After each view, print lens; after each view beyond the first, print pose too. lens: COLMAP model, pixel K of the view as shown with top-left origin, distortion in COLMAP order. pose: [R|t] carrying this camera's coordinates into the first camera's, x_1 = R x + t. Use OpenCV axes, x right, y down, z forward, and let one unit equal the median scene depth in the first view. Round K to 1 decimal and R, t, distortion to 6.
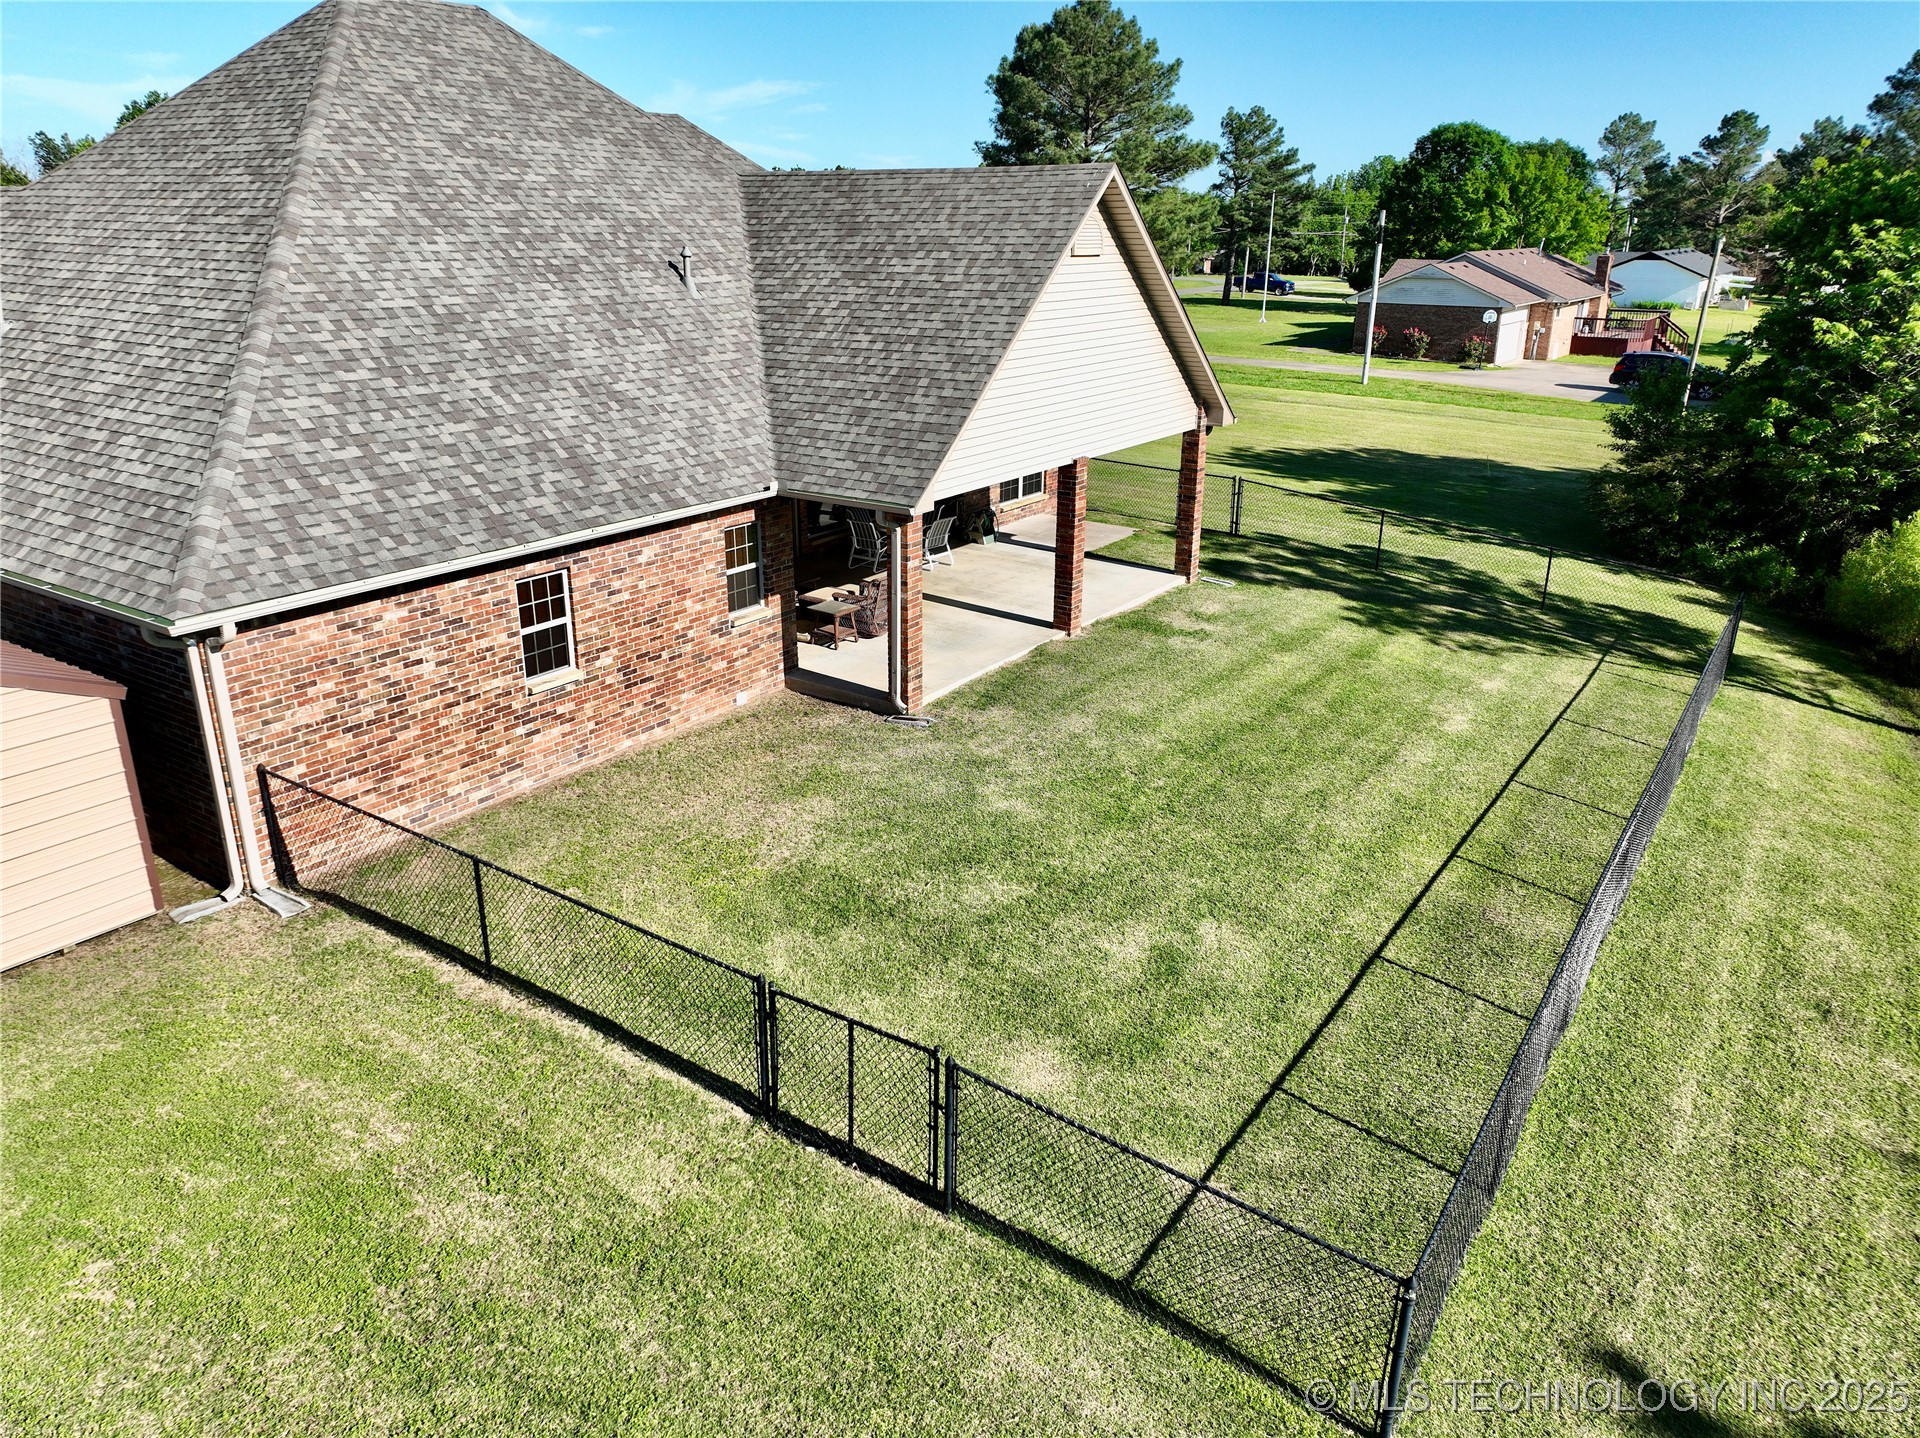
lens RADIAL K [[1347.3, 0, 961.4], [0, 1347.3, 720.3], [0, 0, 1]] dist [0.000246, 0.018418]
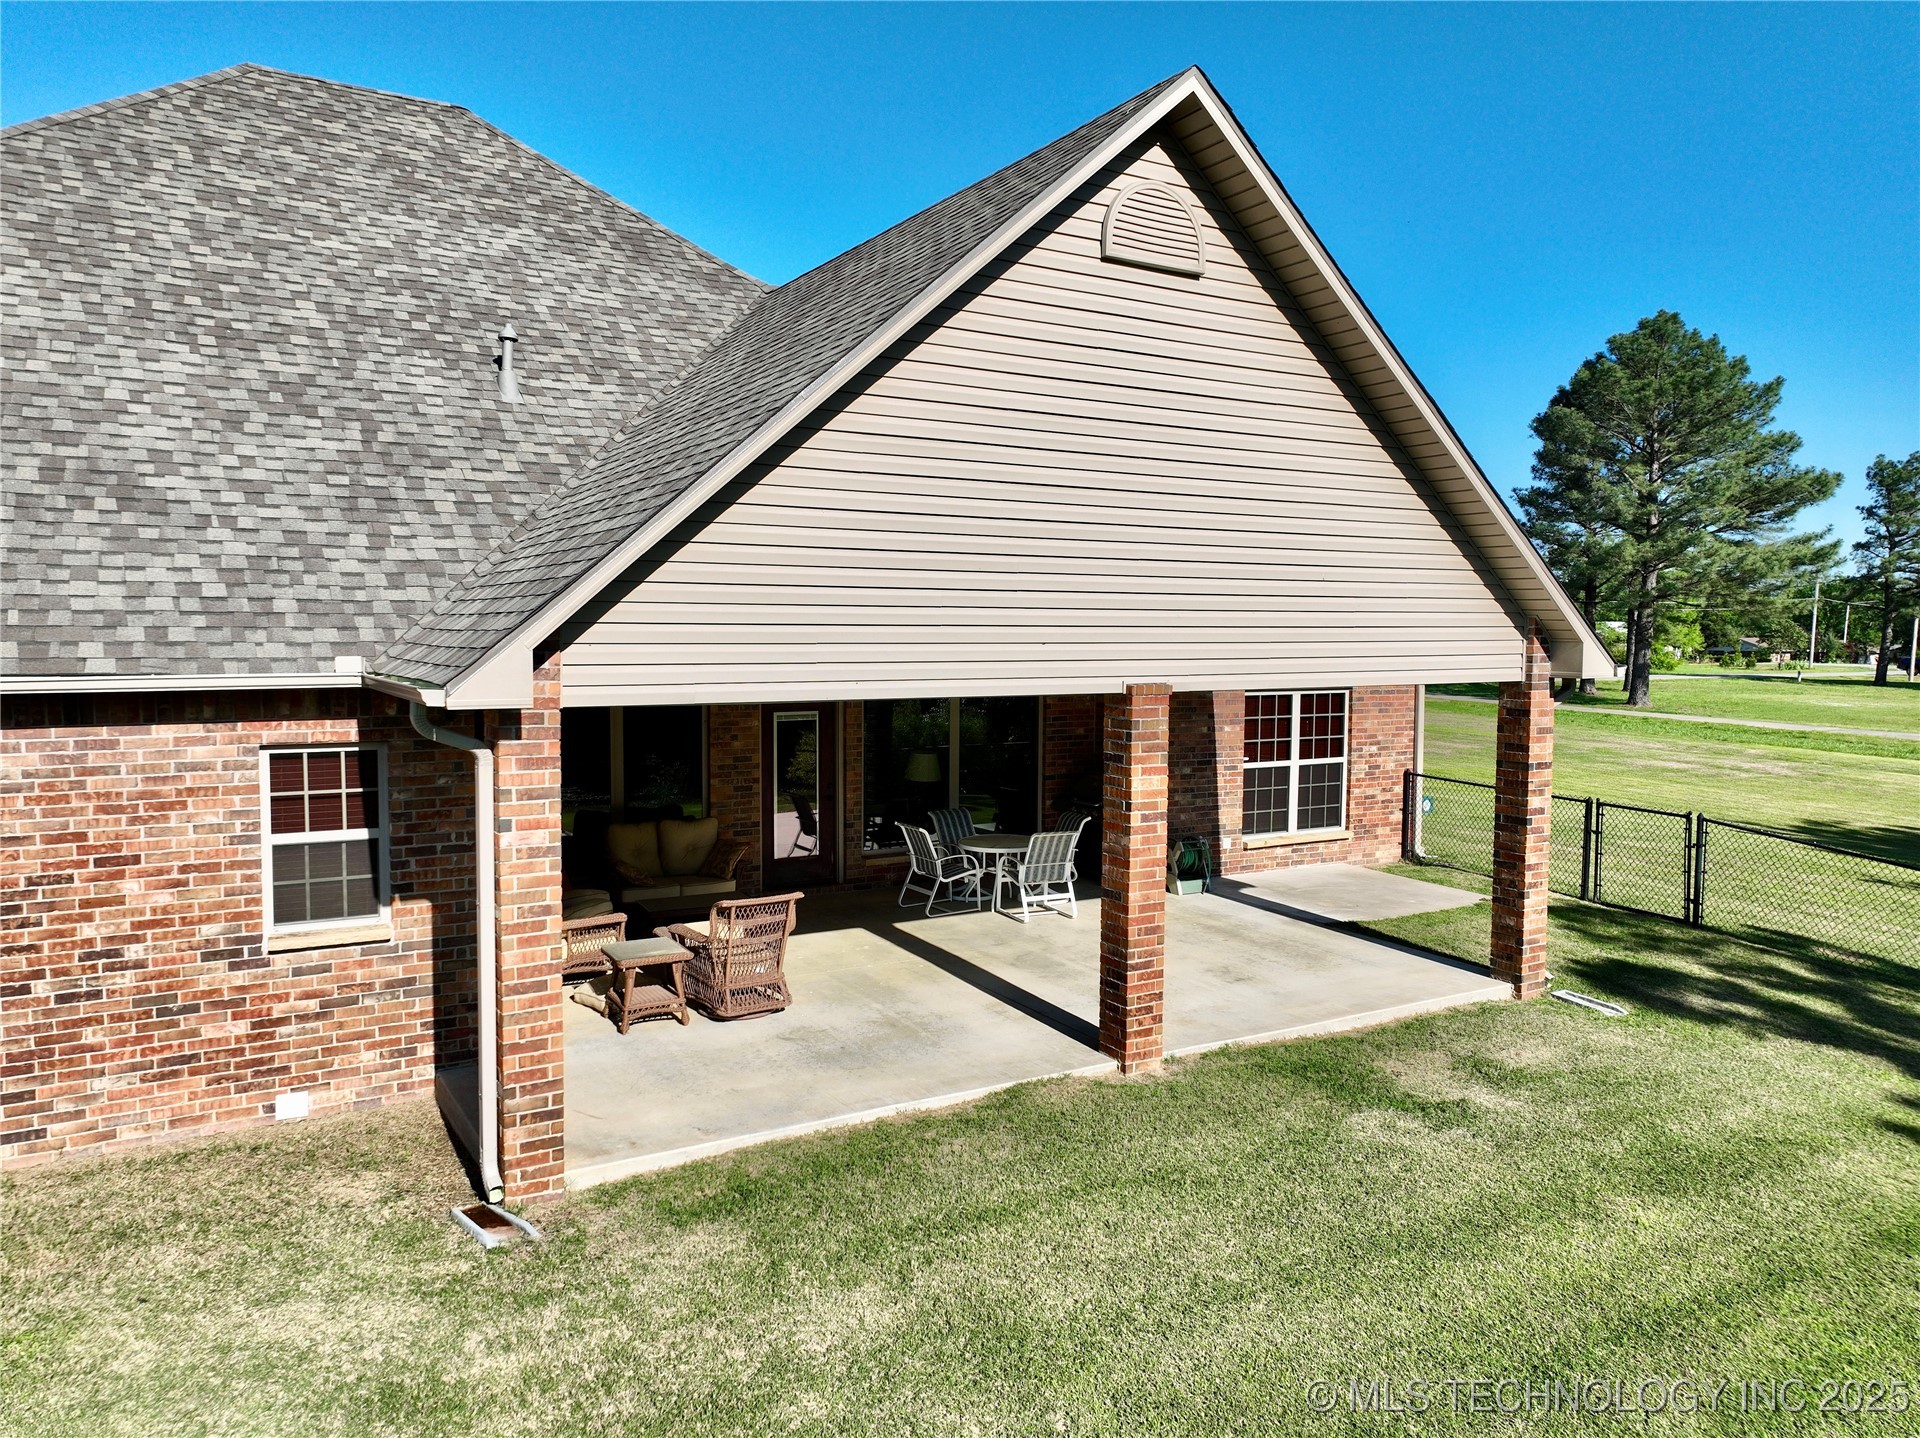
lens RADIAL K [[1347.3, 0, 960.3], [0, 1347.3, 717.6], [0, 0, 1]] dist [0.000246, 0.018418]
pose [[0.906855, 0.028487, -0.420479, 0.210570], [-0.147742, 0.955886, -0.253877, -0.051671], [0.394698, 0.292352, 0.871059, 0.531699]]
